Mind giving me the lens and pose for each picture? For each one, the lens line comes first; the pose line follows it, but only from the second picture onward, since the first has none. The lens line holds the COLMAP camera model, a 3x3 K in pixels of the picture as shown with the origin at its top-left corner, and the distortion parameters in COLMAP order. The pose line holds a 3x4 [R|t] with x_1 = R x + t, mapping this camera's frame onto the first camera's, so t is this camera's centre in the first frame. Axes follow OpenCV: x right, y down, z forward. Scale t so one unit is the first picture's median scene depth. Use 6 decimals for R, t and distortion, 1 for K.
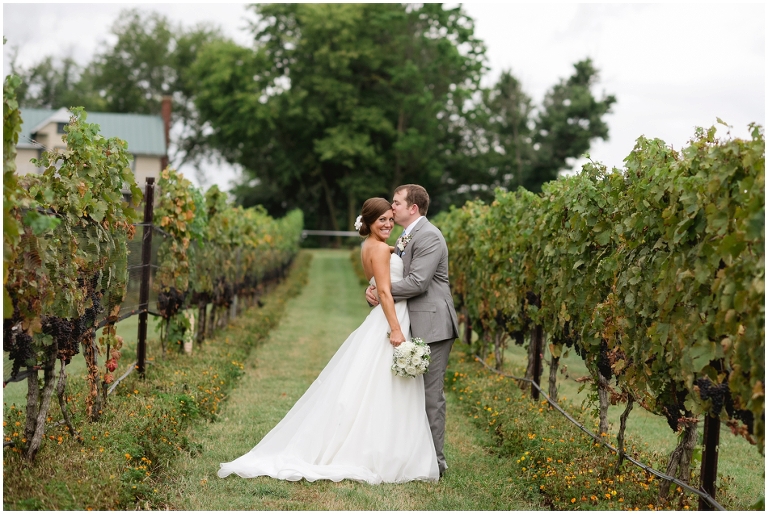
lens RADIAL K [[1868.1, 0, 384.0], [0, 1868.1, 257.0], [0, 0, 1]] dist [-0.066566, -0.511360]
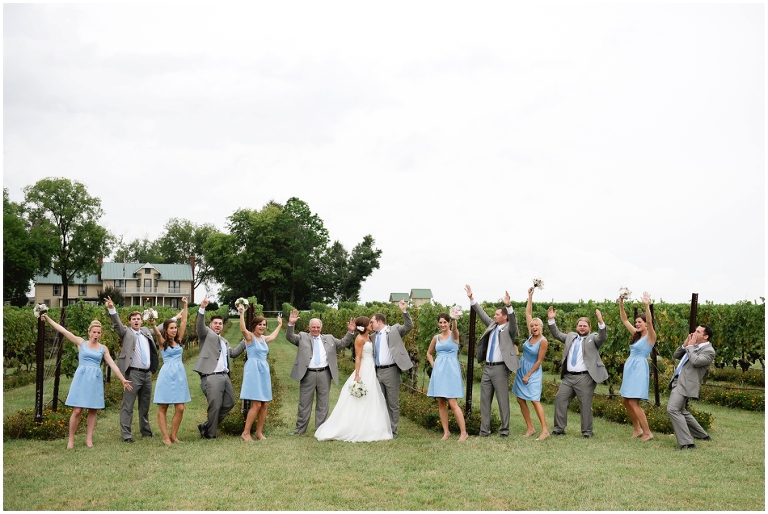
lens RADIAL K [[924.6, 0, 384.0], [0, 924.6, 257.0], [0, 0, 1]] dist [0.014036, 0.007119]
pose [[0.992155, -0.039620, 0.118568, -0.016750], [0.046716, 0.997242, -0.057679, -0.006328], [-0.115955, 0.062766, 0.991269, -0.201632]]
